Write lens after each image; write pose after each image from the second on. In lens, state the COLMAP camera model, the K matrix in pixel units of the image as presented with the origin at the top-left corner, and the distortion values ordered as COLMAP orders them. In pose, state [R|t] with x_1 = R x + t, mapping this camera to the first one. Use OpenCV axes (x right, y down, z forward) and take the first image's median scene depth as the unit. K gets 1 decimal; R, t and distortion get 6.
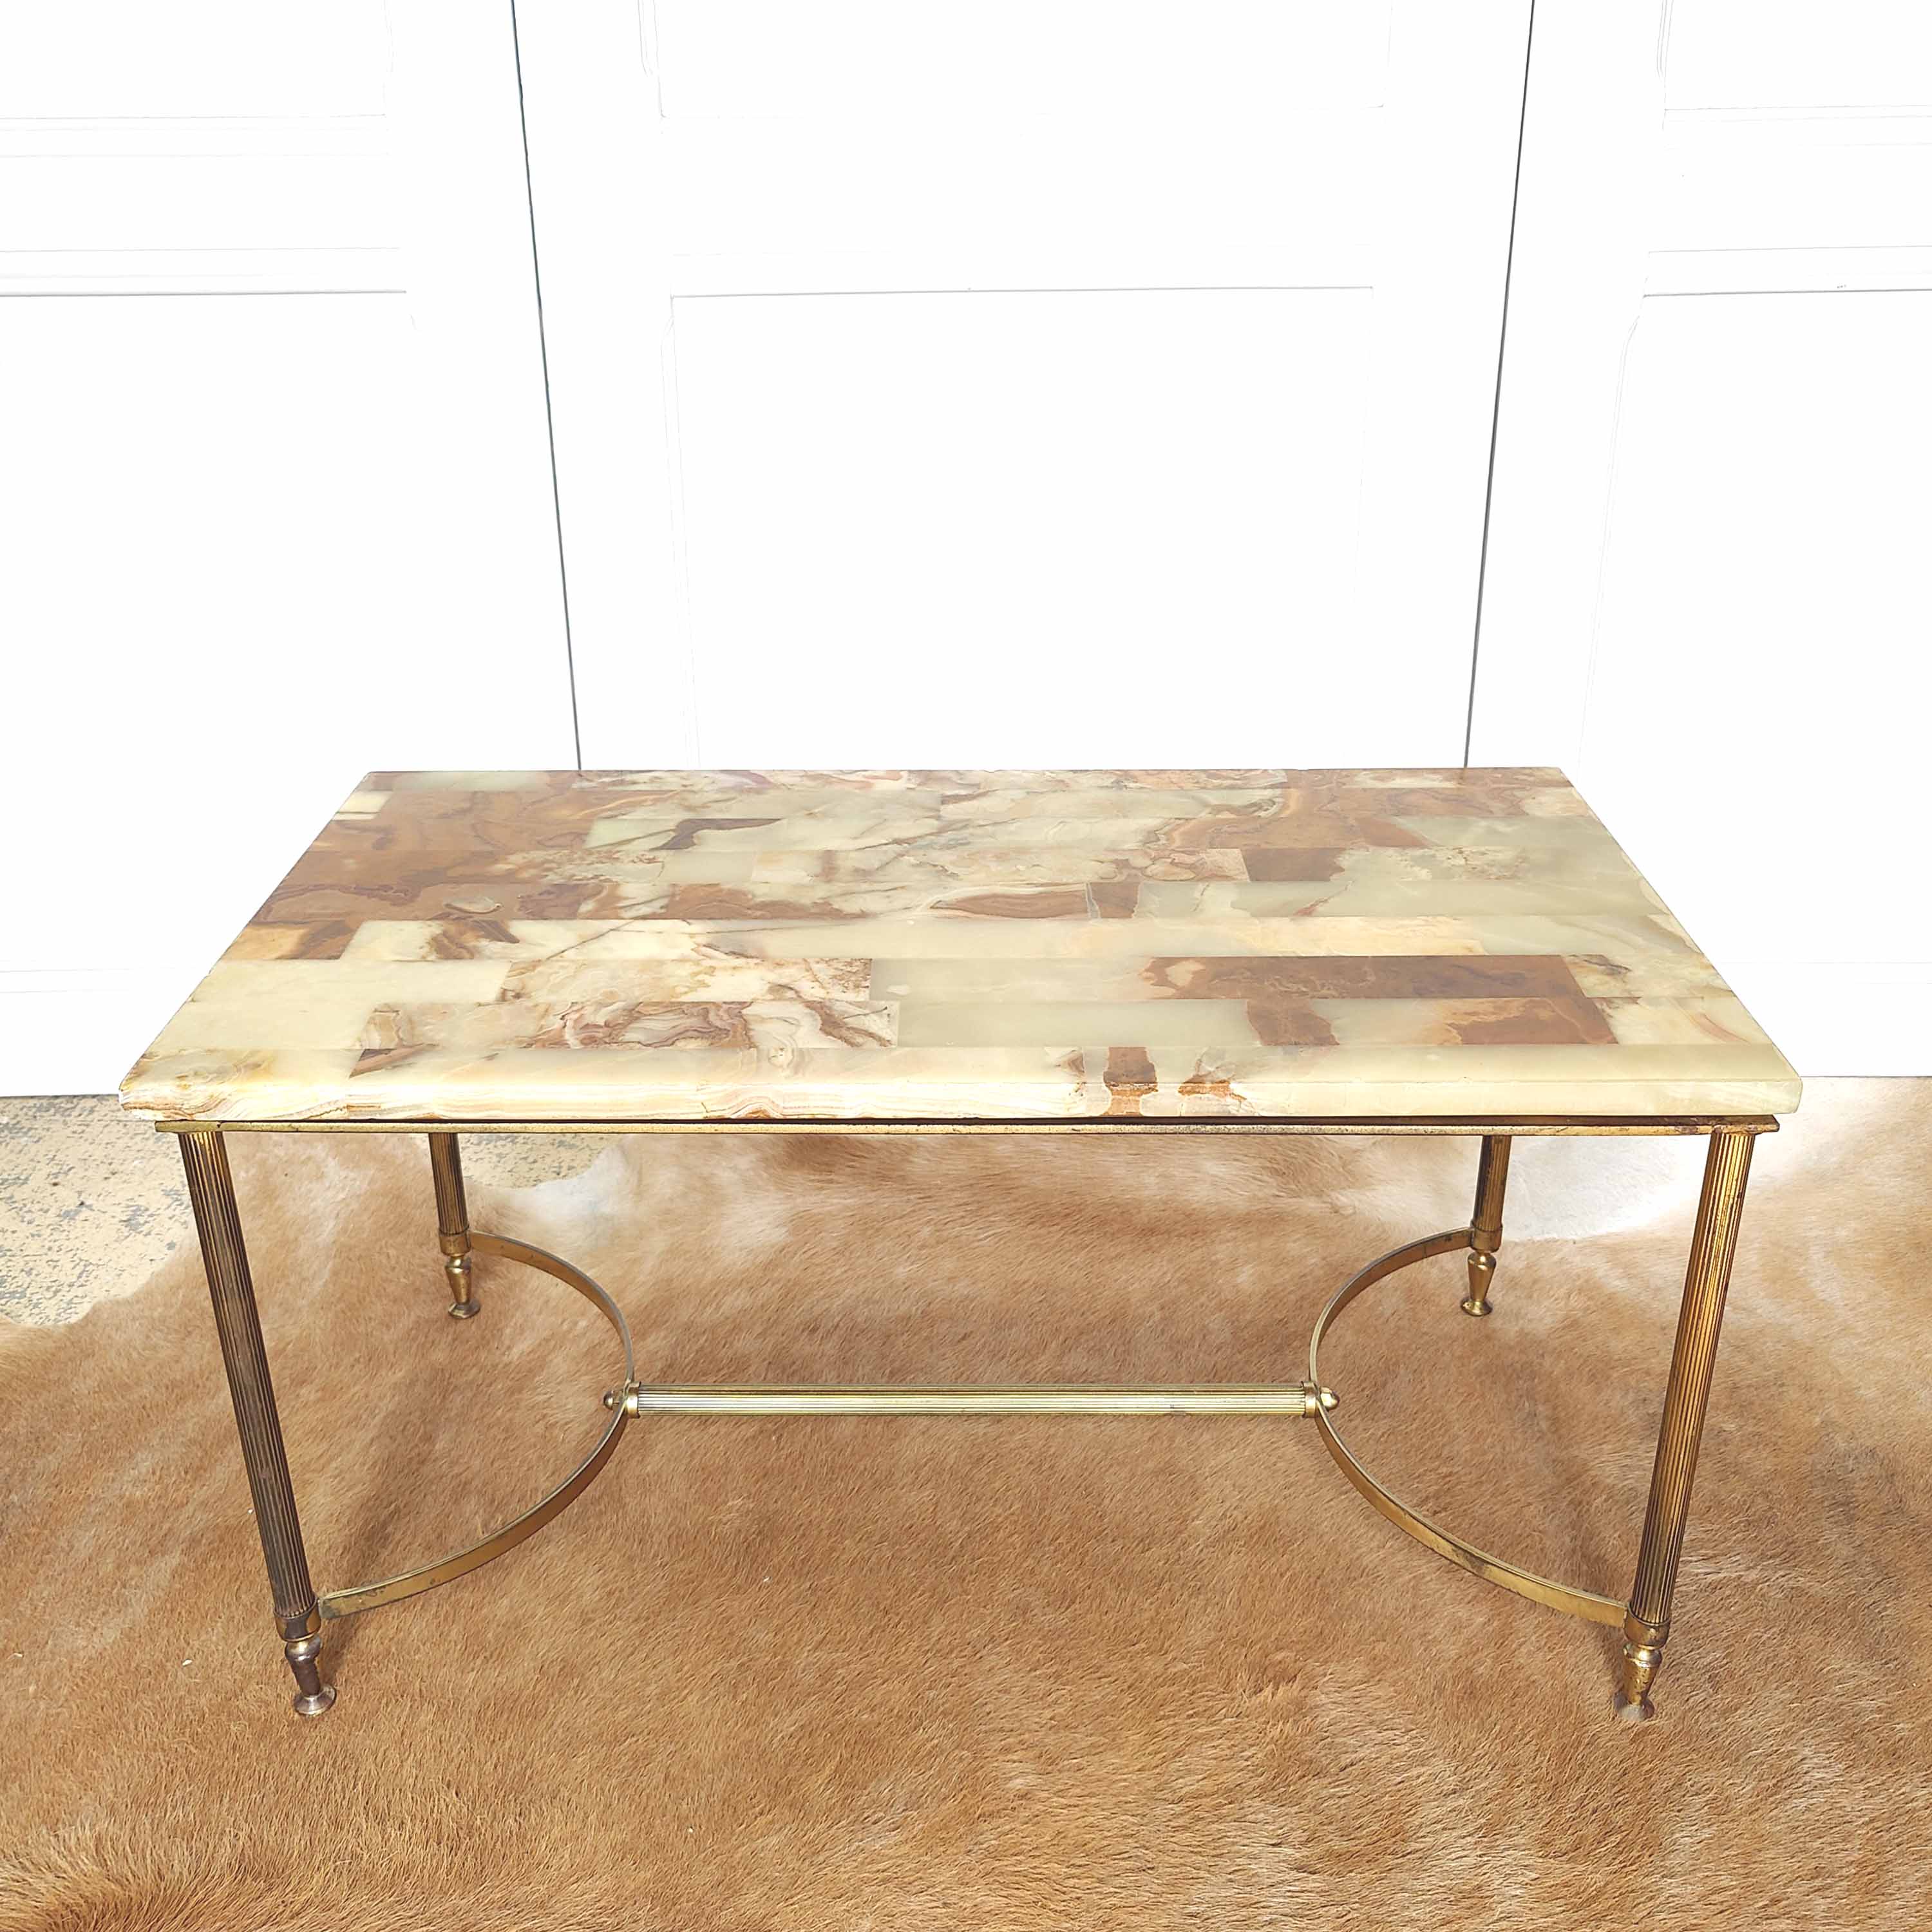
lens RADIAL K [[2103.3, 0, 966.0], [0, 2103.3, 966.0], [0, 0, 1]] dist [-0.015025, -0.004527]
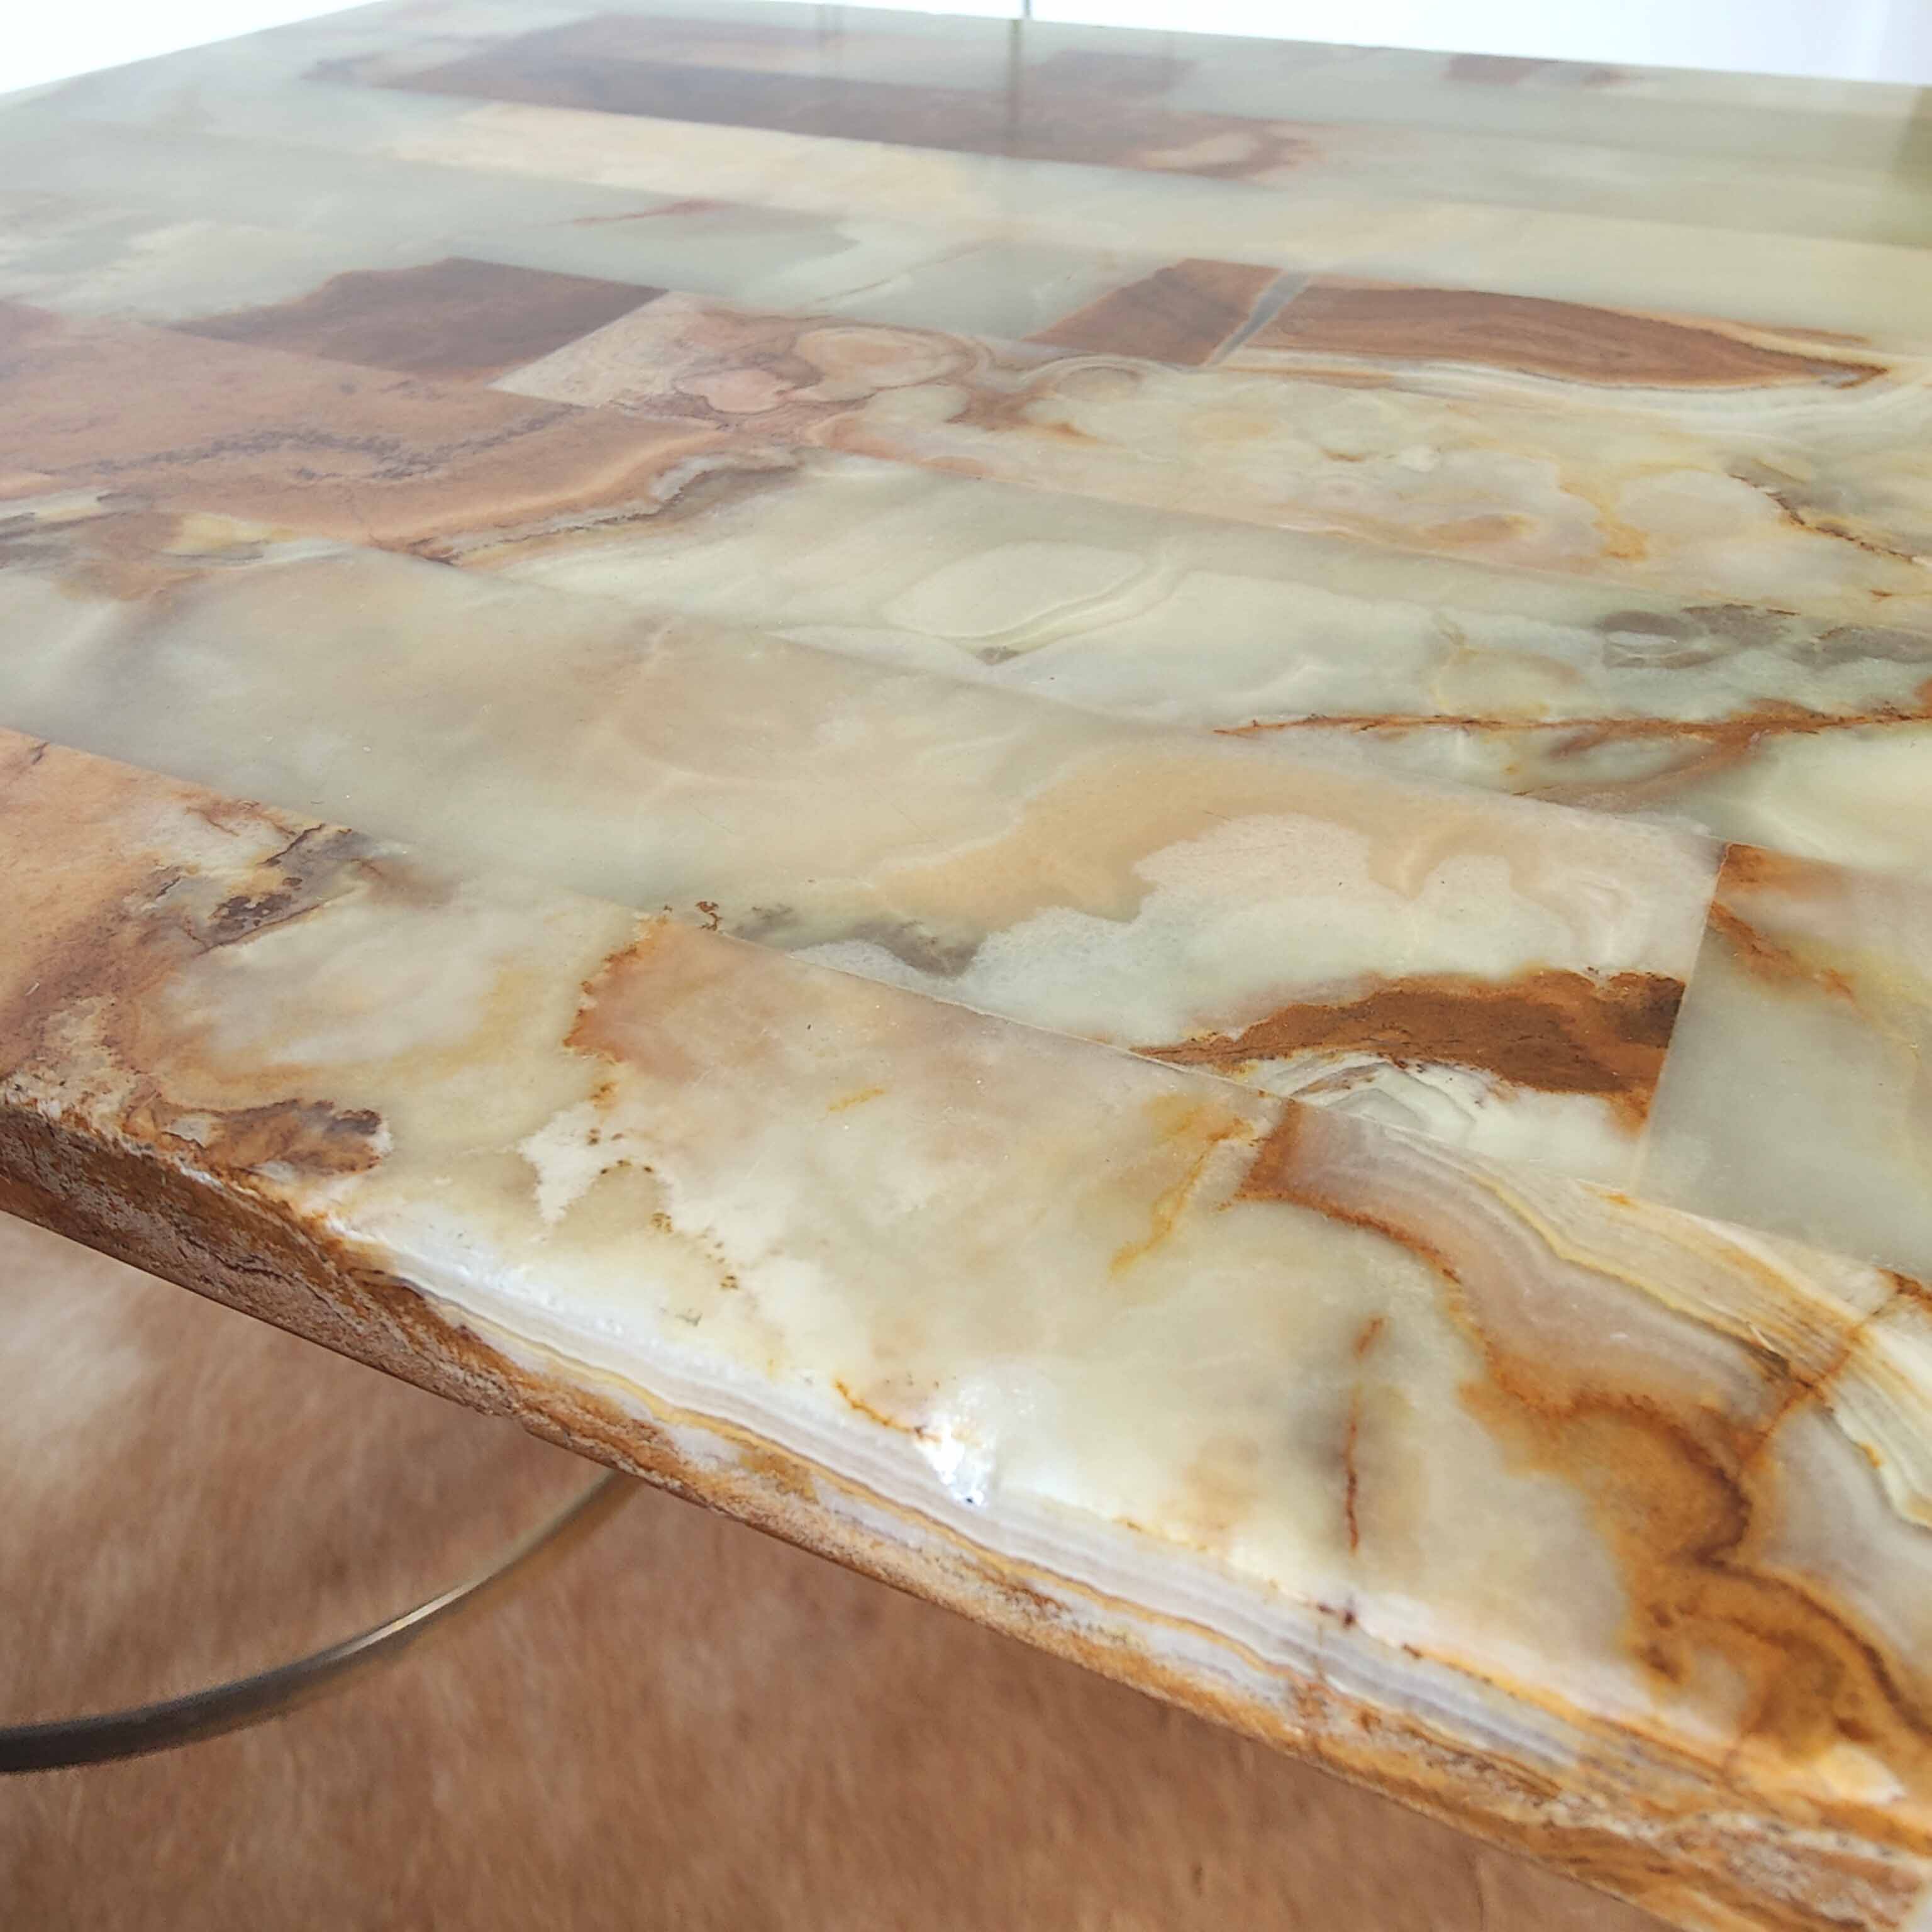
lens RADIAL K [[1817.3, 0, 966.0], [0, 1817.3, 966.0], [0, 0, 1]] dist [0.038798, -0.019543]
pose [[-0.901889, -0.245543, 0.355393, -0.013938], [0.198855, 0.494367, 0.846202, -0.215296], [-0.383474, 0.833853, -0.397036, 1.260461]]
